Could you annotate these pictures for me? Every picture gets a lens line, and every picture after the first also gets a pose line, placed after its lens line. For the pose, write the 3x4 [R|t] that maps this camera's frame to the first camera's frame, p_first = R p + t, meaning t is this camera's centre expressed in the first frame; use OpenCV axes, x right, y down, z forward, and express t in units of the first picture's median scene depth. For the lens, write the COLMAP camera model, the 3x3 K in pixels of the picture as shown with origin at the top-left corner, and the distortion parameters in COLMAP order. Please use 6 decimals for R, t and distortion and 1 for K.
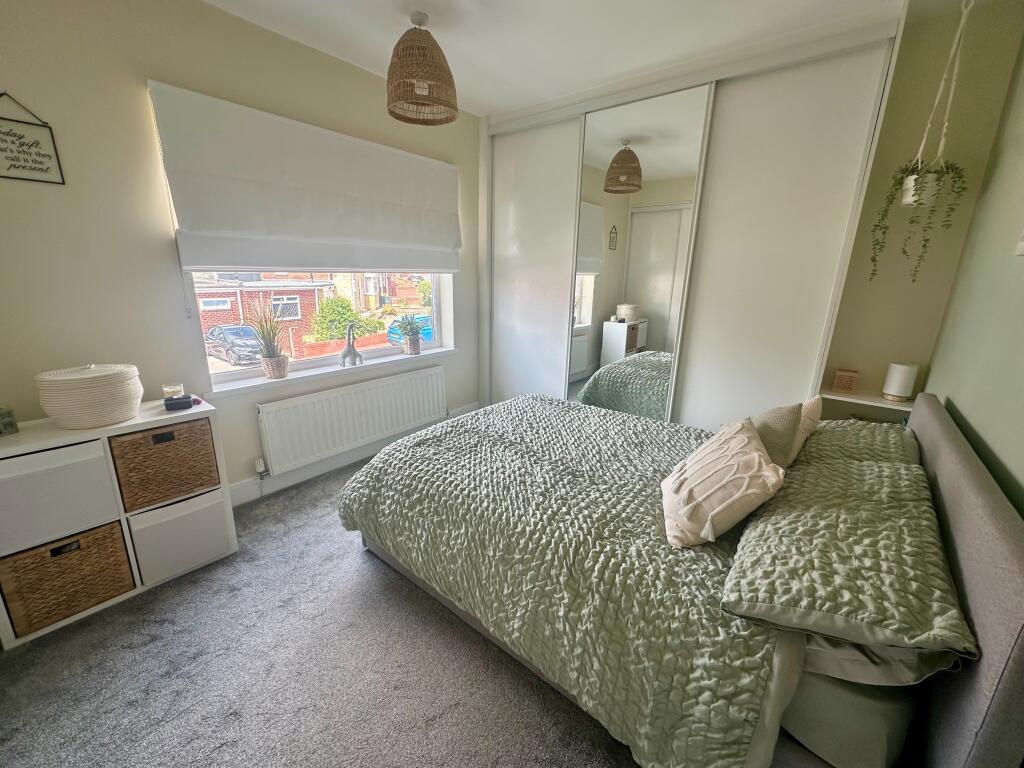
lens RADIAL K [[411.5, 0, 511.0], [0, 411.5, 383.0], [0, 0, 1]] dist [-0.002178, -0.000701]
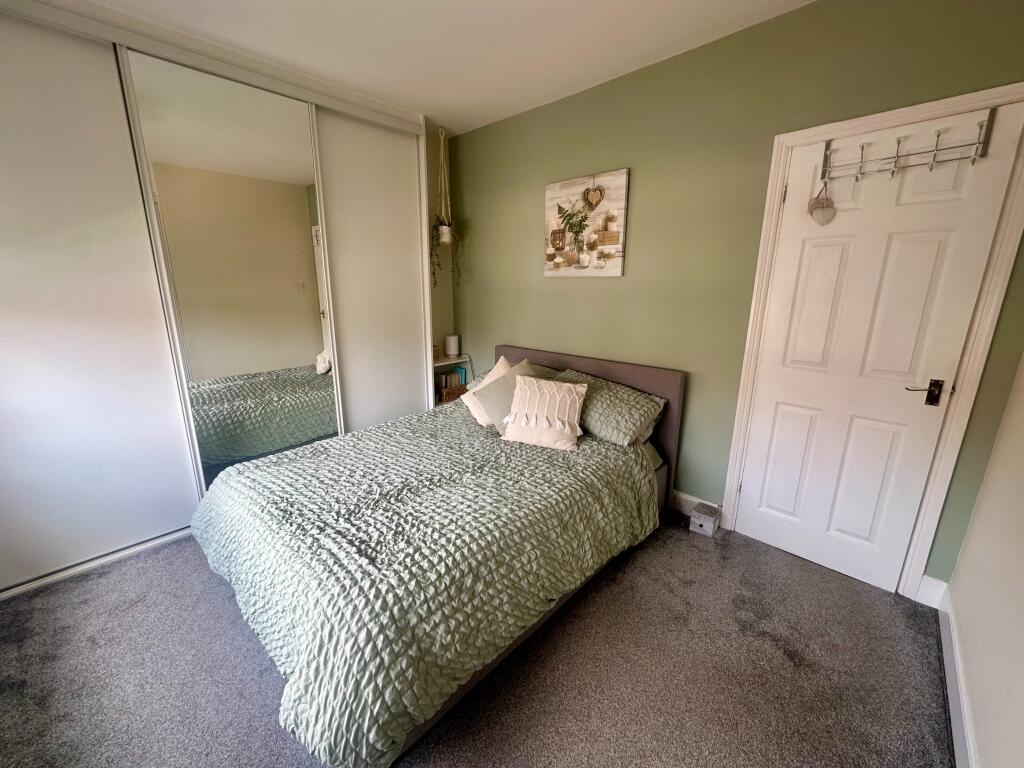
lens RADIAL K [[411.5, 0, 510.4], [0, 411.5, 382.8], [0, 0, 1]] dist [-0.002178, -0.000701]
pose [[0.062102, -0.255766, 0.964742, -0.950665], [0.256009, 0.938350, 0.232290, -0.258821], [-0.964678, 0.232557, 0.123752, 0.788236]]
